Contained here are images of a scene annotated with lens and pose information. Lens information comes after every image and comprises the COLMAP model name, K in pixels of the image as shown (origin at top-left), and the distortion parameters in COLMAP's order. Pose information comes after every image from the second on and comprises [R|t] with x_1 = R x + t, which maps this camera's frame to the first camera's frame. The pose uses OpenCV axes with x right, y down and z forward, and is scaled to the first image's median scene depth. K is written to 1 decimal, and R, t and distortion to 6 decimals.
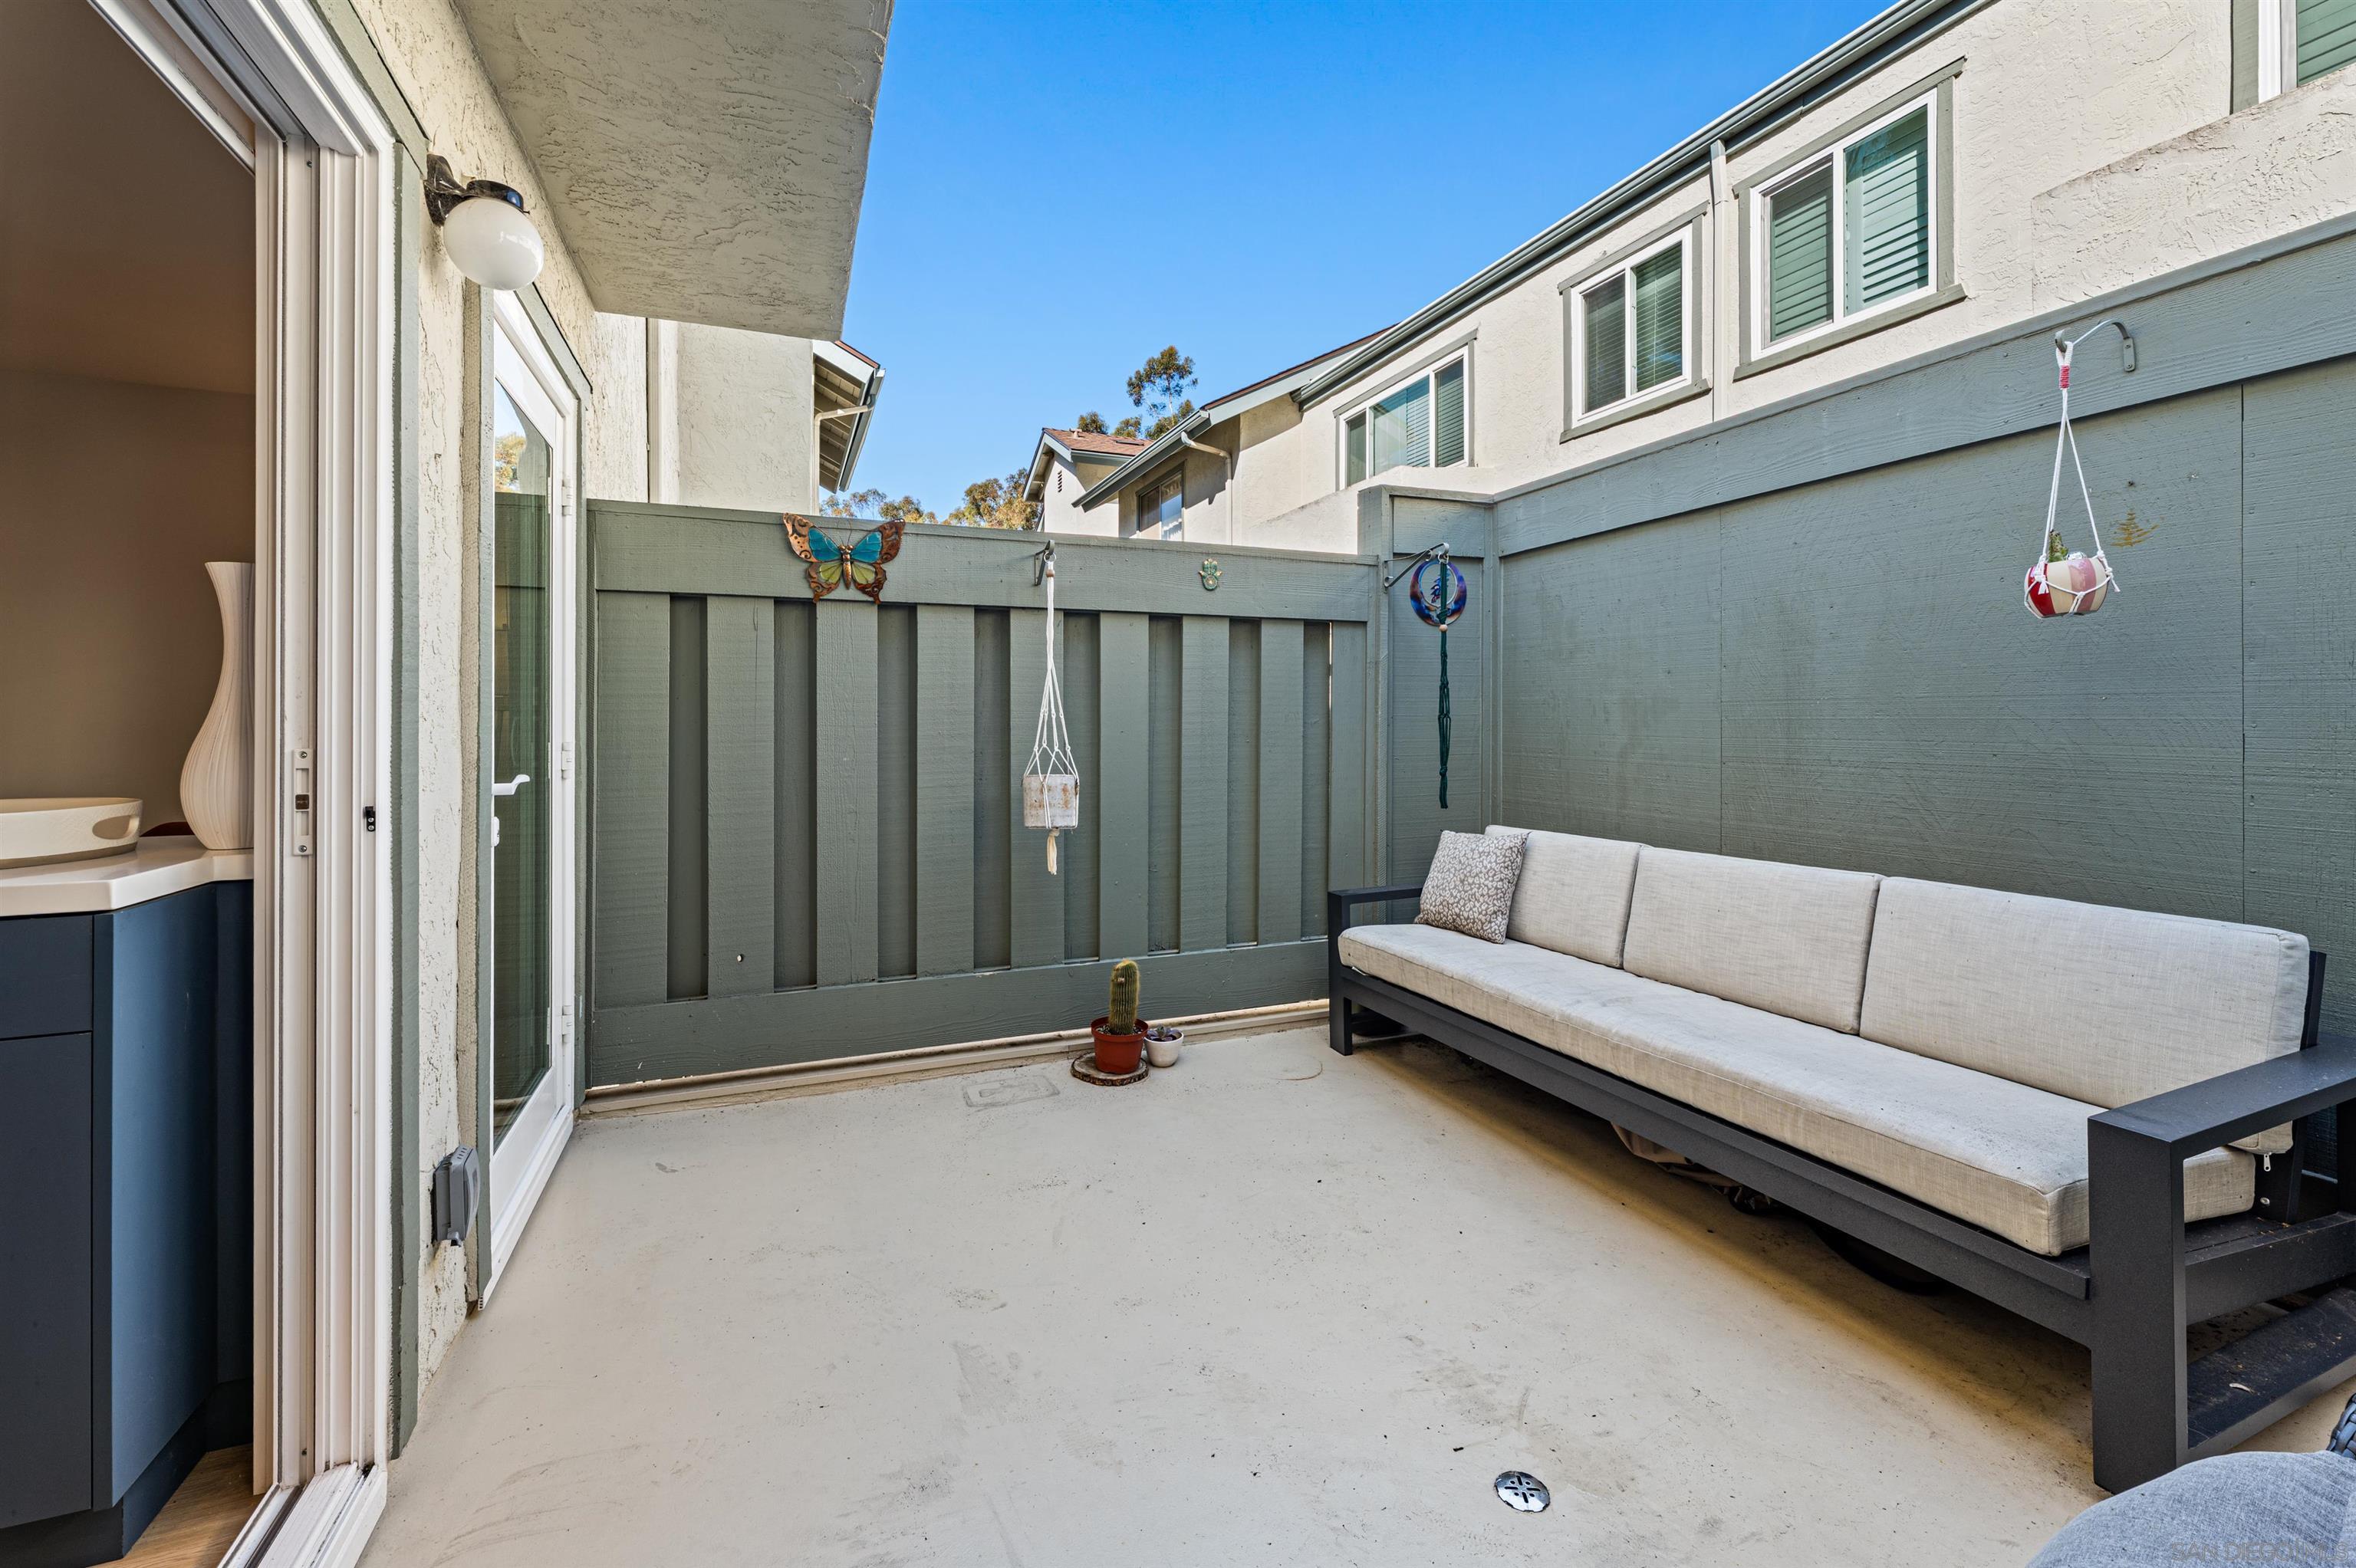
lens RADIAL K [[977.9, 0, 1164.7], [0, 977.9, 712.8], [0, 0, 1]] dist [0.000076, 0.000035]
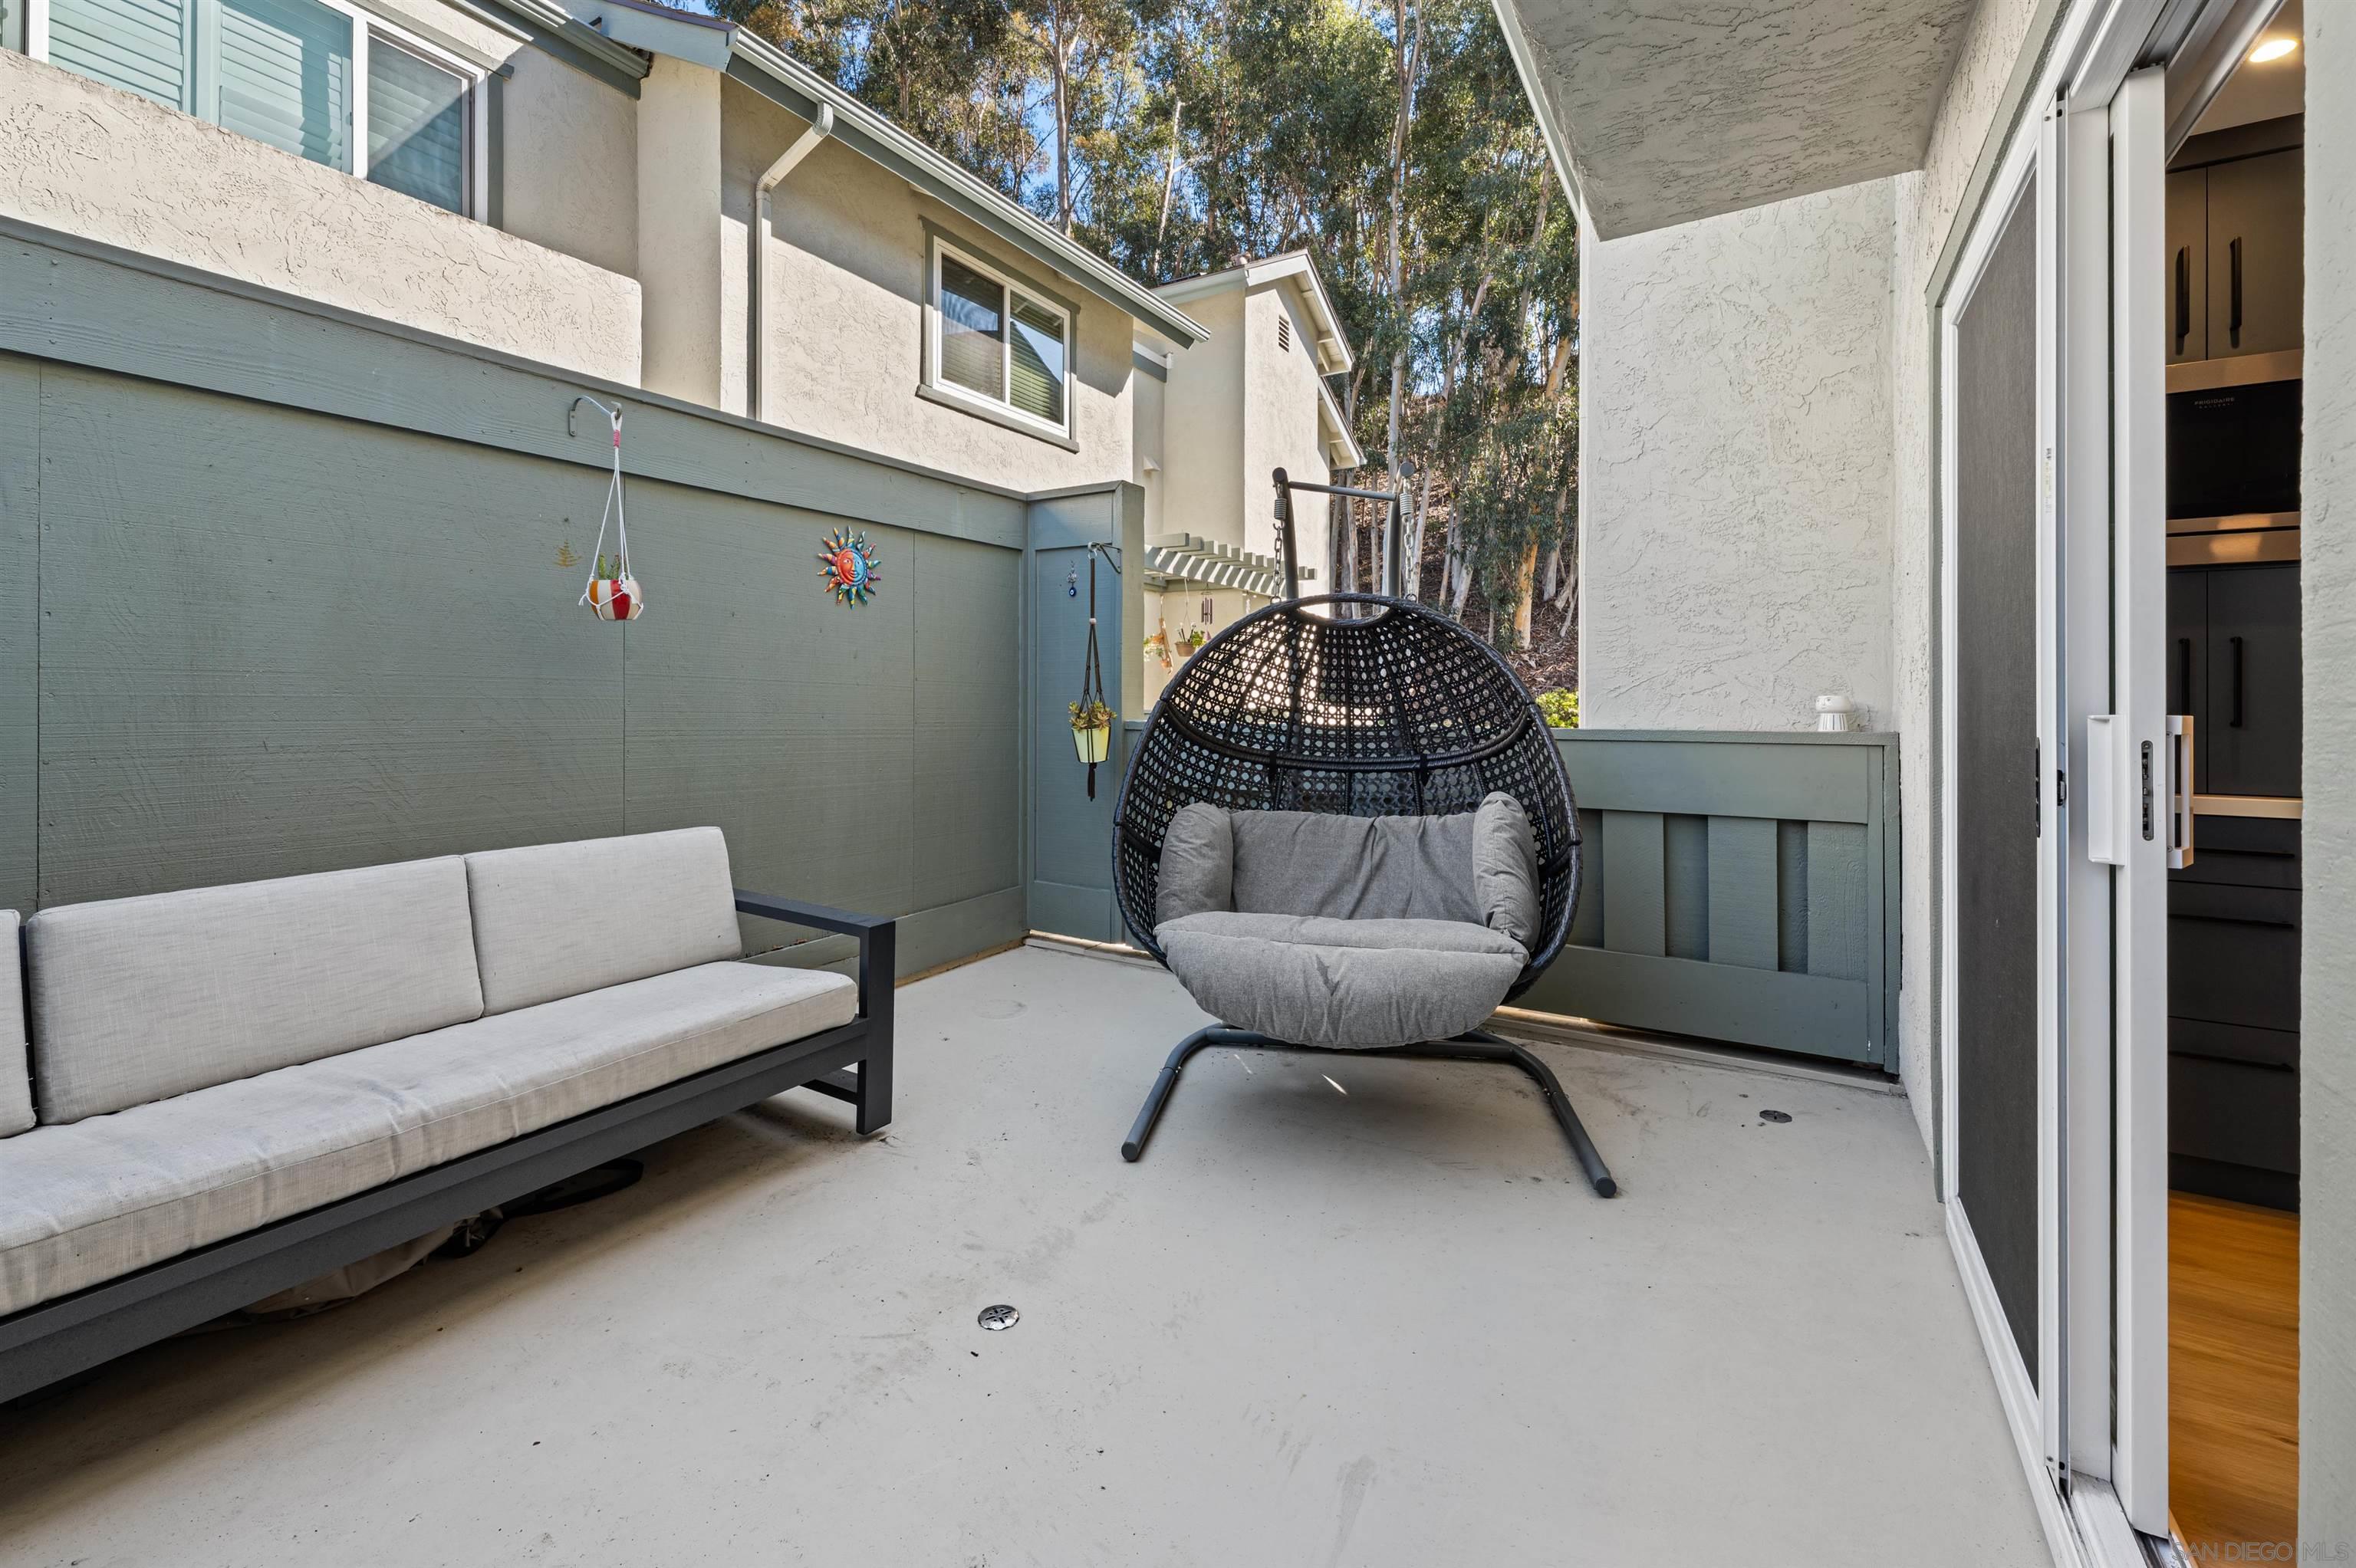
lens RADIAL K [[977.9, 0, 1164.7], [0, 977.9, 712.8], [0, 0, 1]] dist [0.000076, 0.000035]
pose [[-0.593134, -0.003556, 0.805096, -0.507508], [-0.005979, 0.999982, 0.000012, 0.018832], [-0.805081, -0.004807, -0.593145, 1.056238]]
